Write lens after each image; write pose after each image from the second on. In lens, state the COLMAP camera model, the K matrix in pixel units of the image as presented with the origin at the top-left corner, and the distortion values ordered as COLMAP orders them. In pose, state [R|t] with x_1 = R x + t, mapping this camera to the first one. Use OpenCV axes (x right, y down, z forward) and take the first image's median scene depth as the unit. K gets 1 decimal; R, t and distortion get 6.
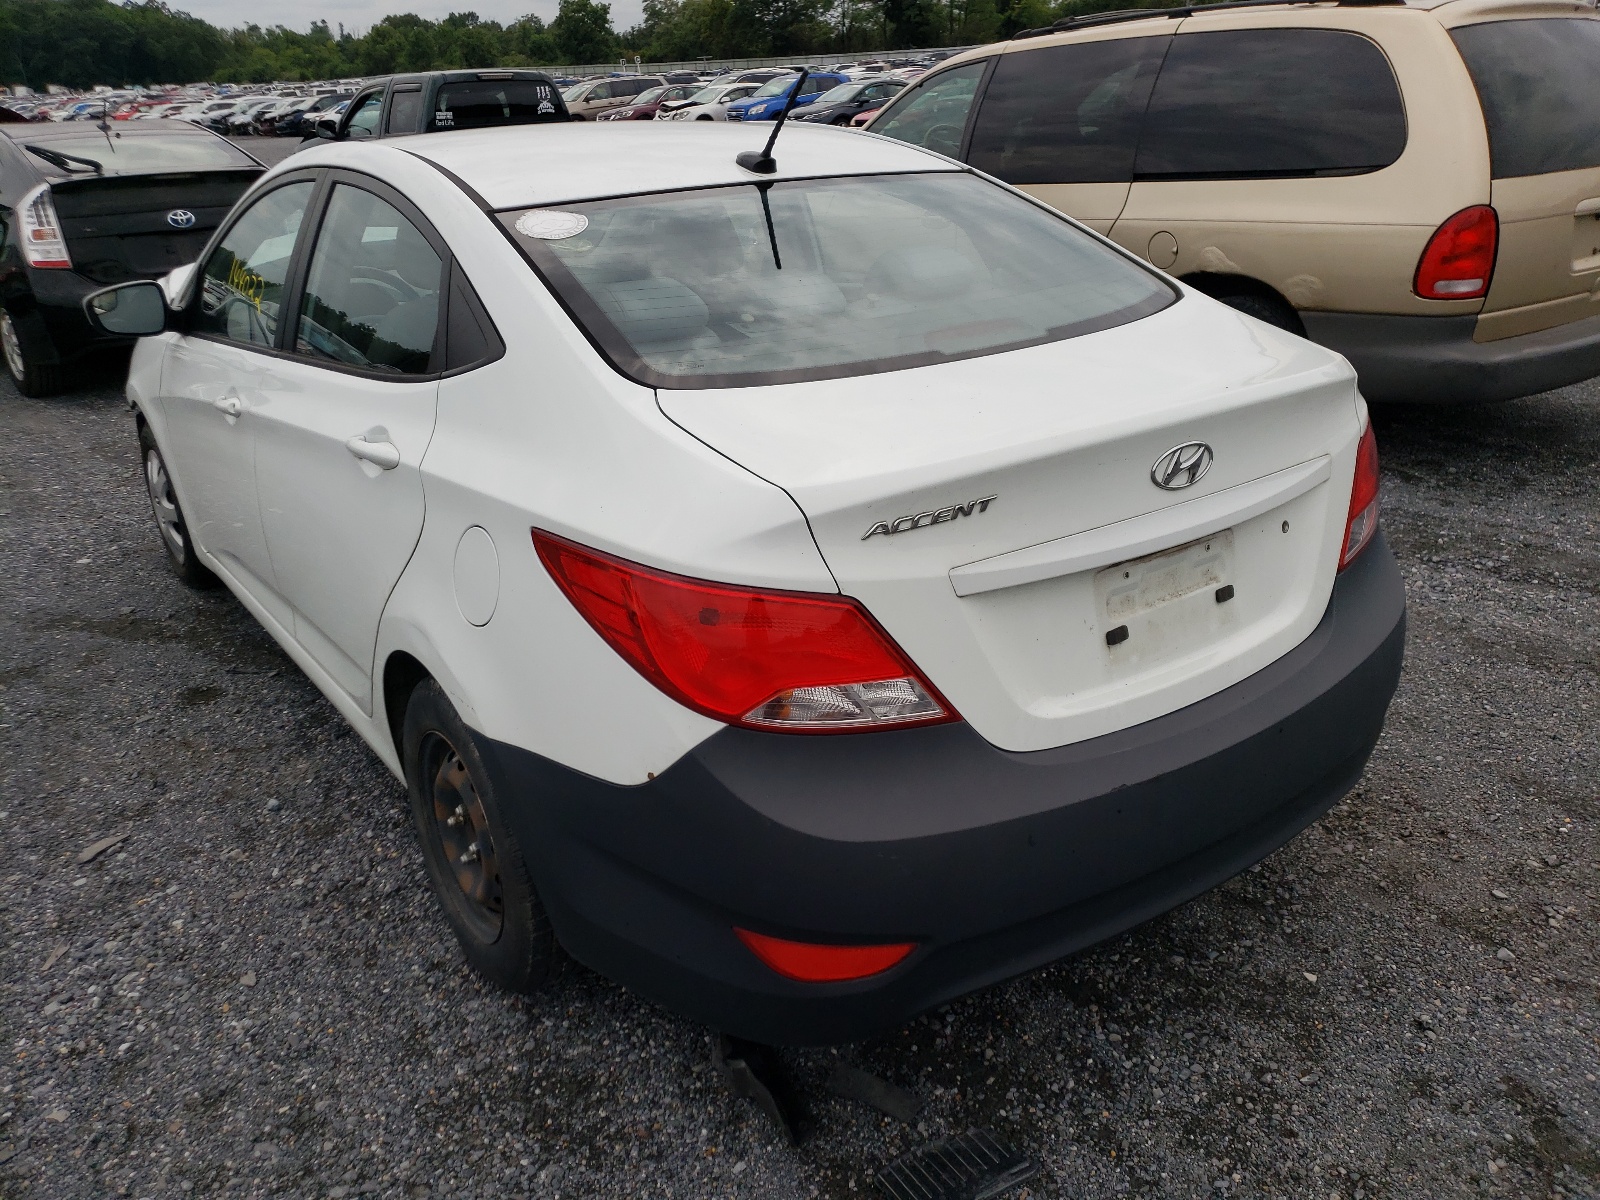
lens RADIAL K [[1193.4, 0, 800.0], [0, 1193.4, 600.0], [0, 0, 1]] dist [0.024183, -0.000109]
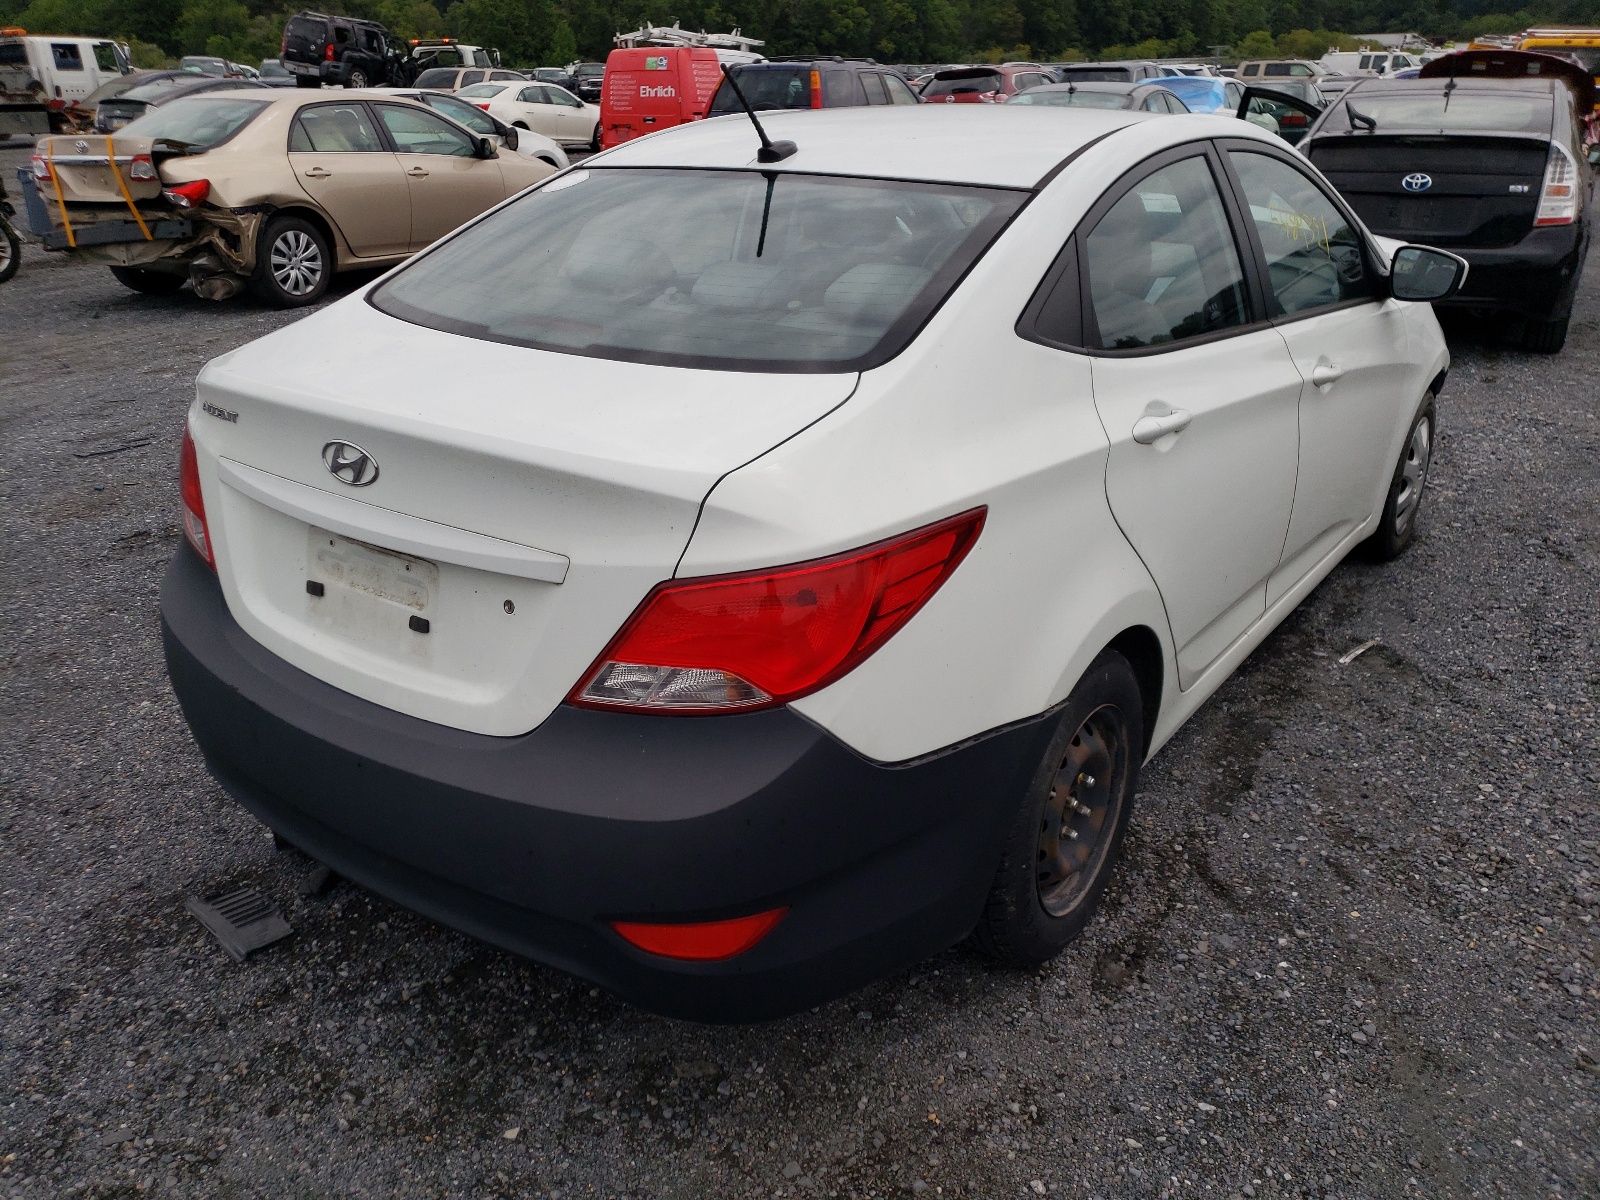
lens RADIAL K [[1230.2, 0, 800.0], [0, 1230.2, 600.0], [0, 0, 1]] dist [0.028375, -0.002208]
pose [[0.334618, 0.395547, -0.855320, 1.131712], [-0.372542, 0.889231, 0.265483, -0.349252], [0.865588, 0.229807, 0.444911, 0.711614]]
